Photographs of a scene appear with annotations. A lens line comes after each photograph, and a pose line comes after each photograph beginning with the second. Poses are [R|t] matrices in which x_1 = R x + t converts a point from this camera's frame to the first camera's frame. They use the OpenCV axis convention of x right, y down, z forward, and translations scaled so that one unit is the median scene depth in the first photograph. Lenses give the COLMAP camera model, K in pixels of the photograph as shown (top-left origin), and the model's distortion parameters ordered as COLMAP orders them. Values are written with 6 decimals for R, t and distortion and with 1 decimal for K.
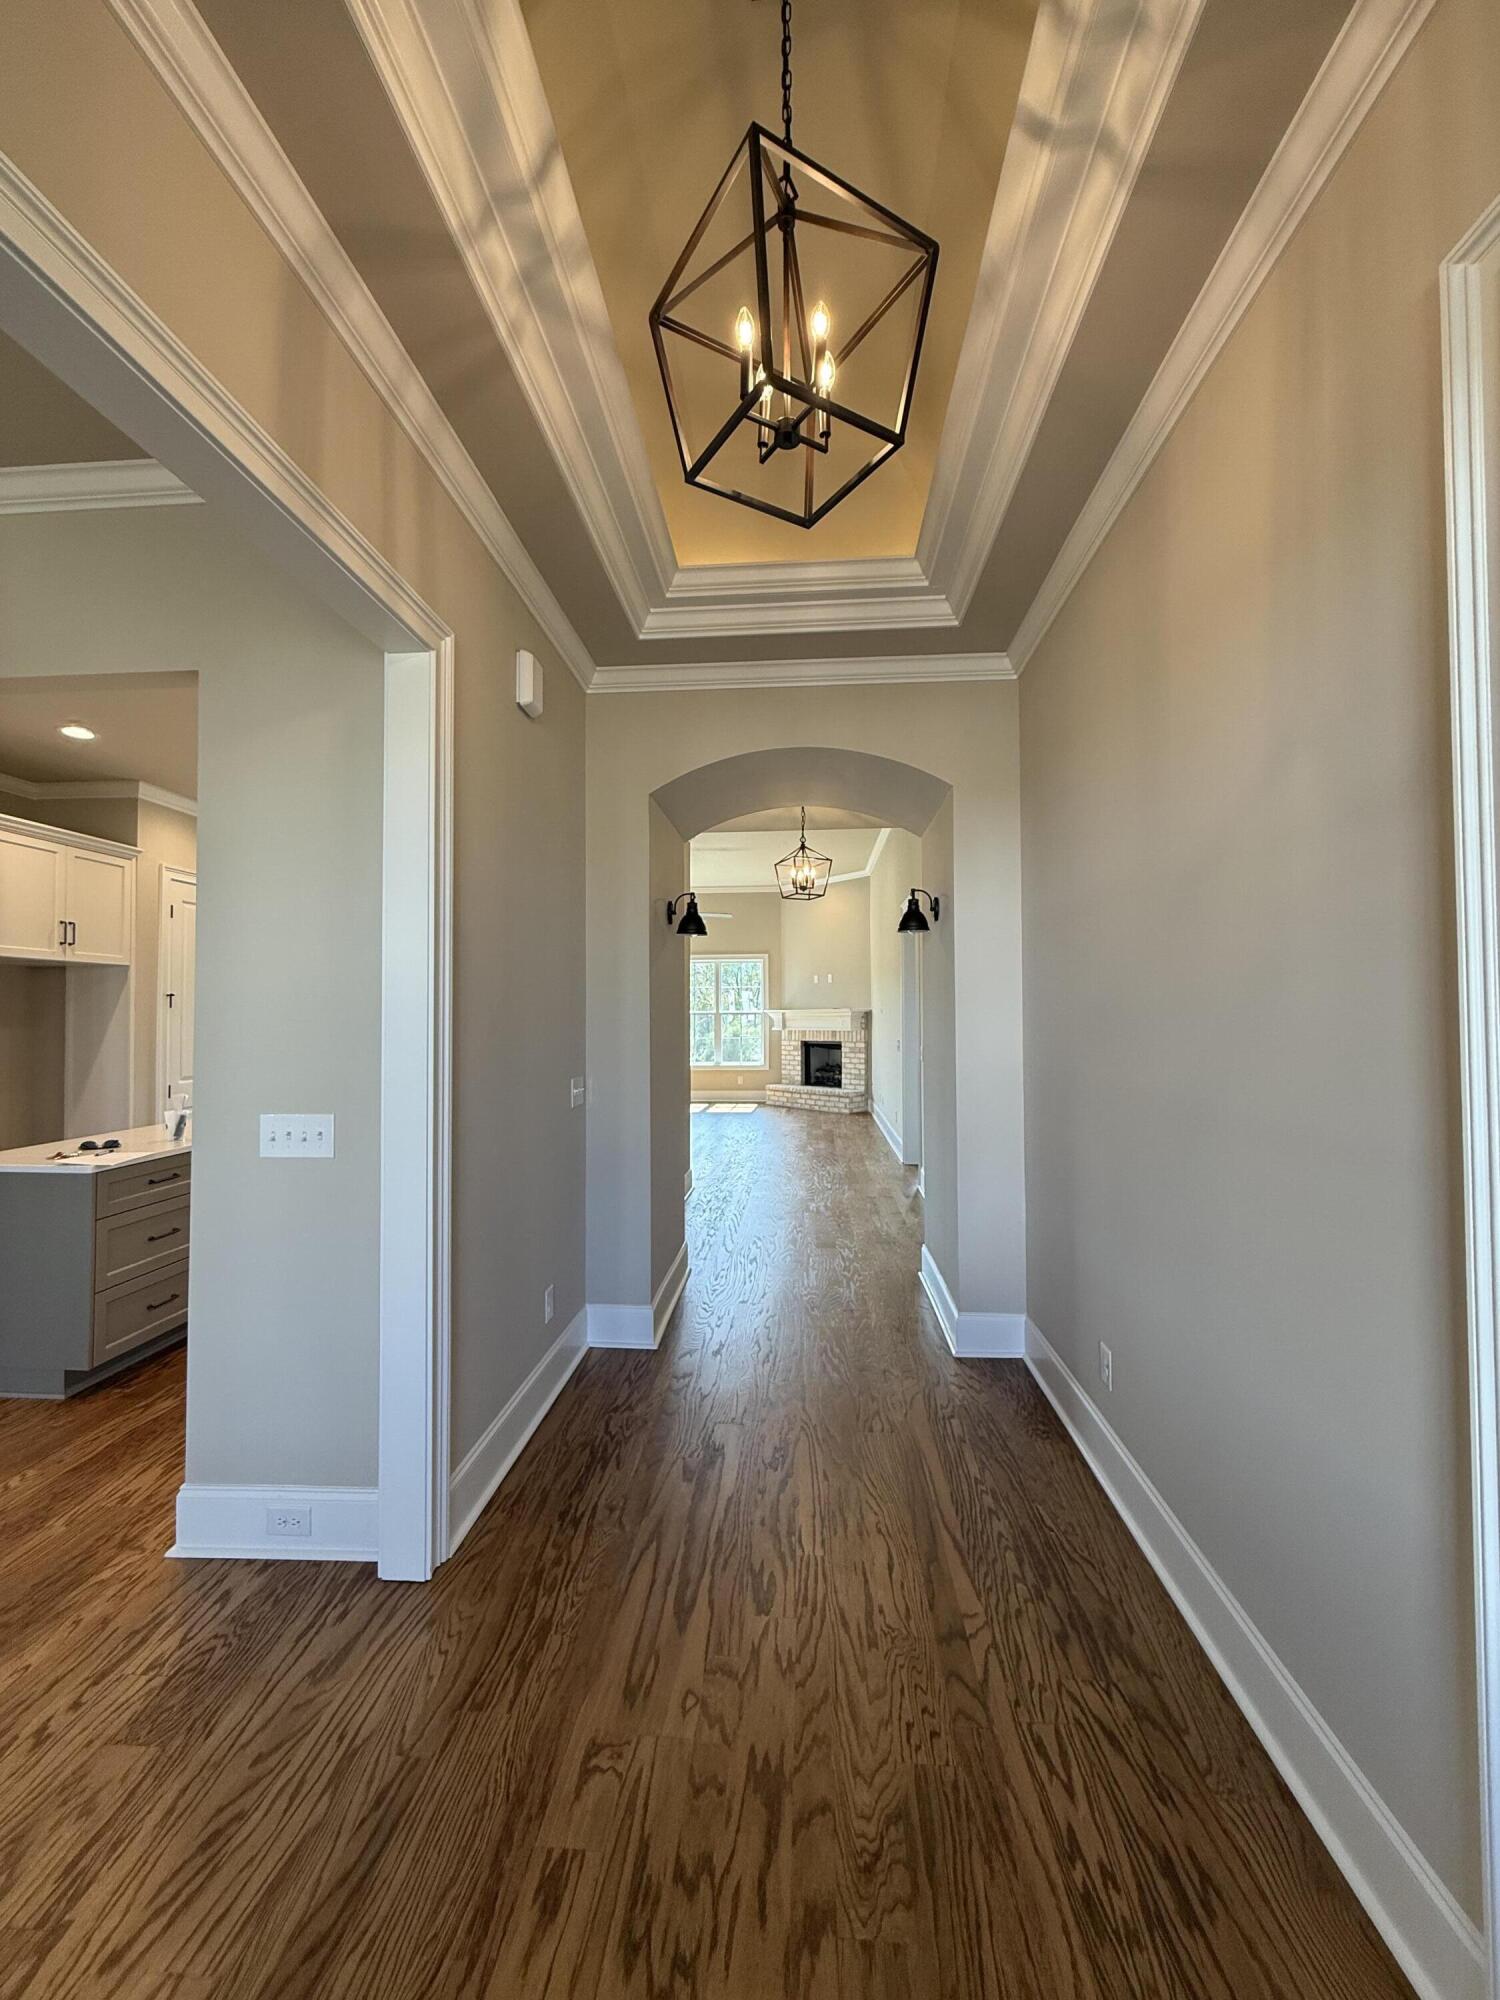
lens RADIAL K [[802.3, 0, 749.4], [0, 802.3, 1002.9], [0, 0, 1]] dist [0.000182, 0.000007]
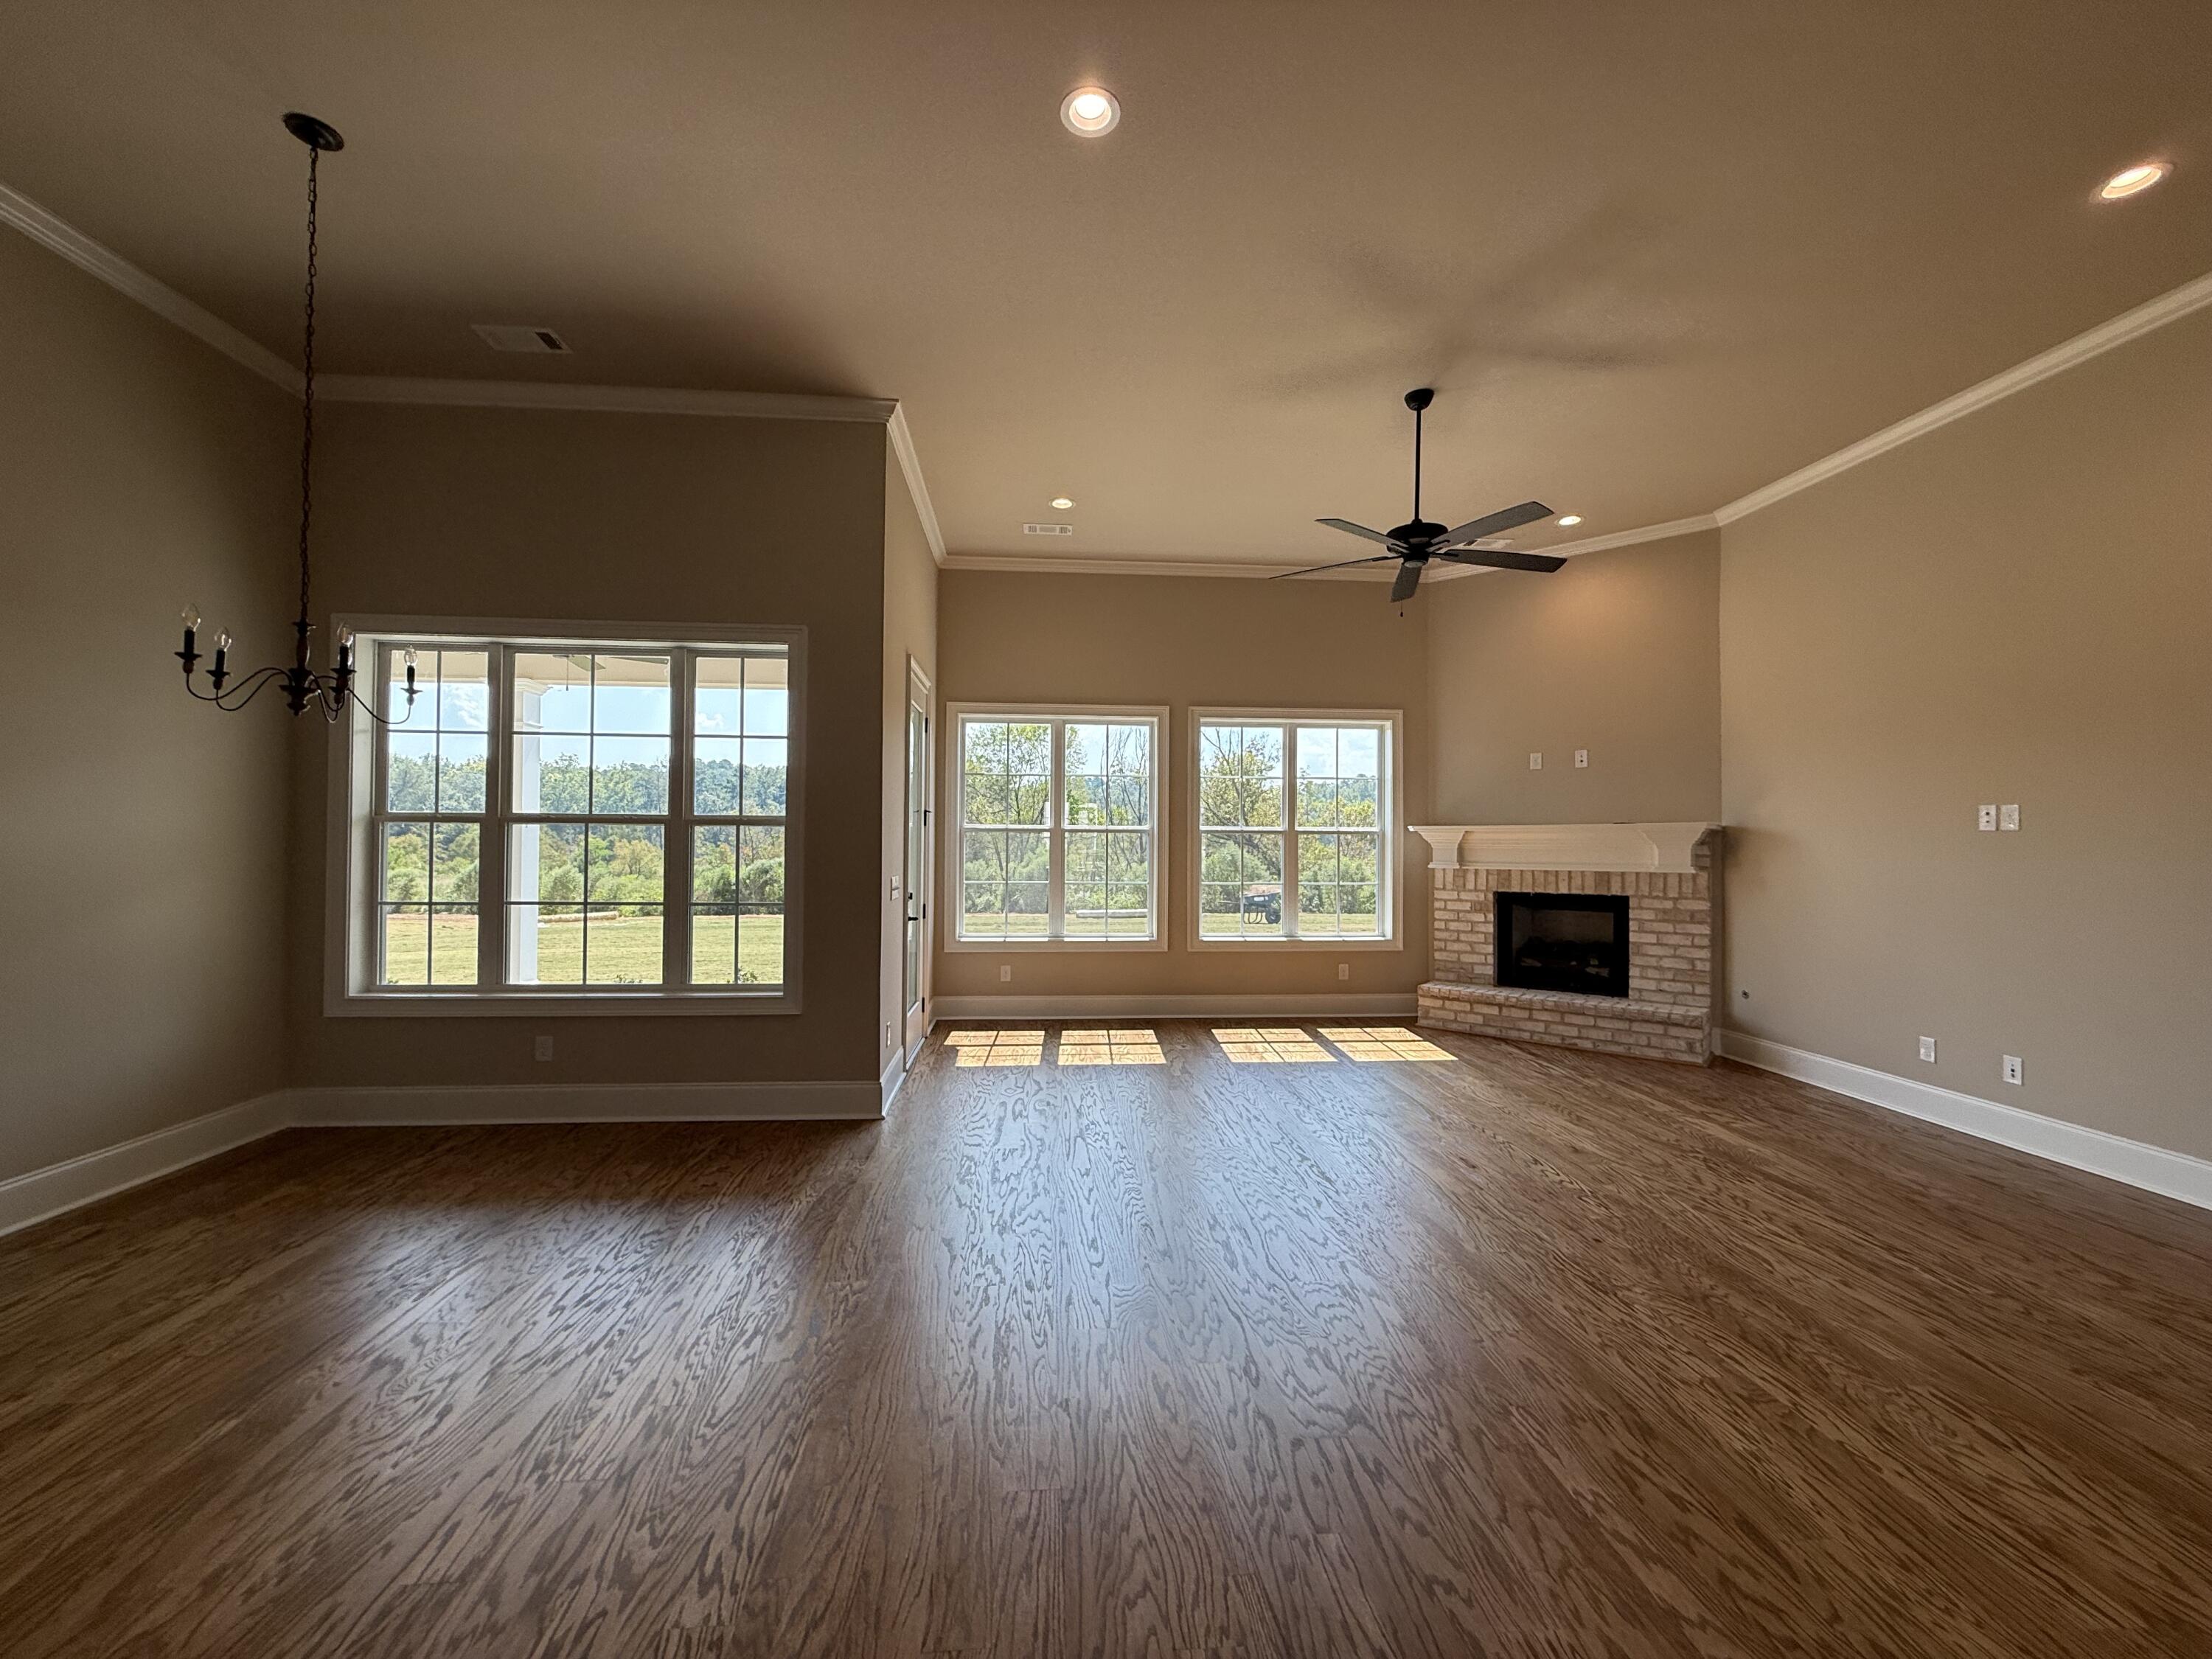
lens RADIAL K [[887.3, 0, 1106.7], [0, 887.3, 825.6], [0, 0, 1]] dist [0.000182, 0.000007]
pose [[0.988771, 0.007778, 0.149234, -0.241567], [-0.009008, 0.999931, 0.007565, 0.006882], [-0.149164, -0.008824, 0.988773, 0.521405]]
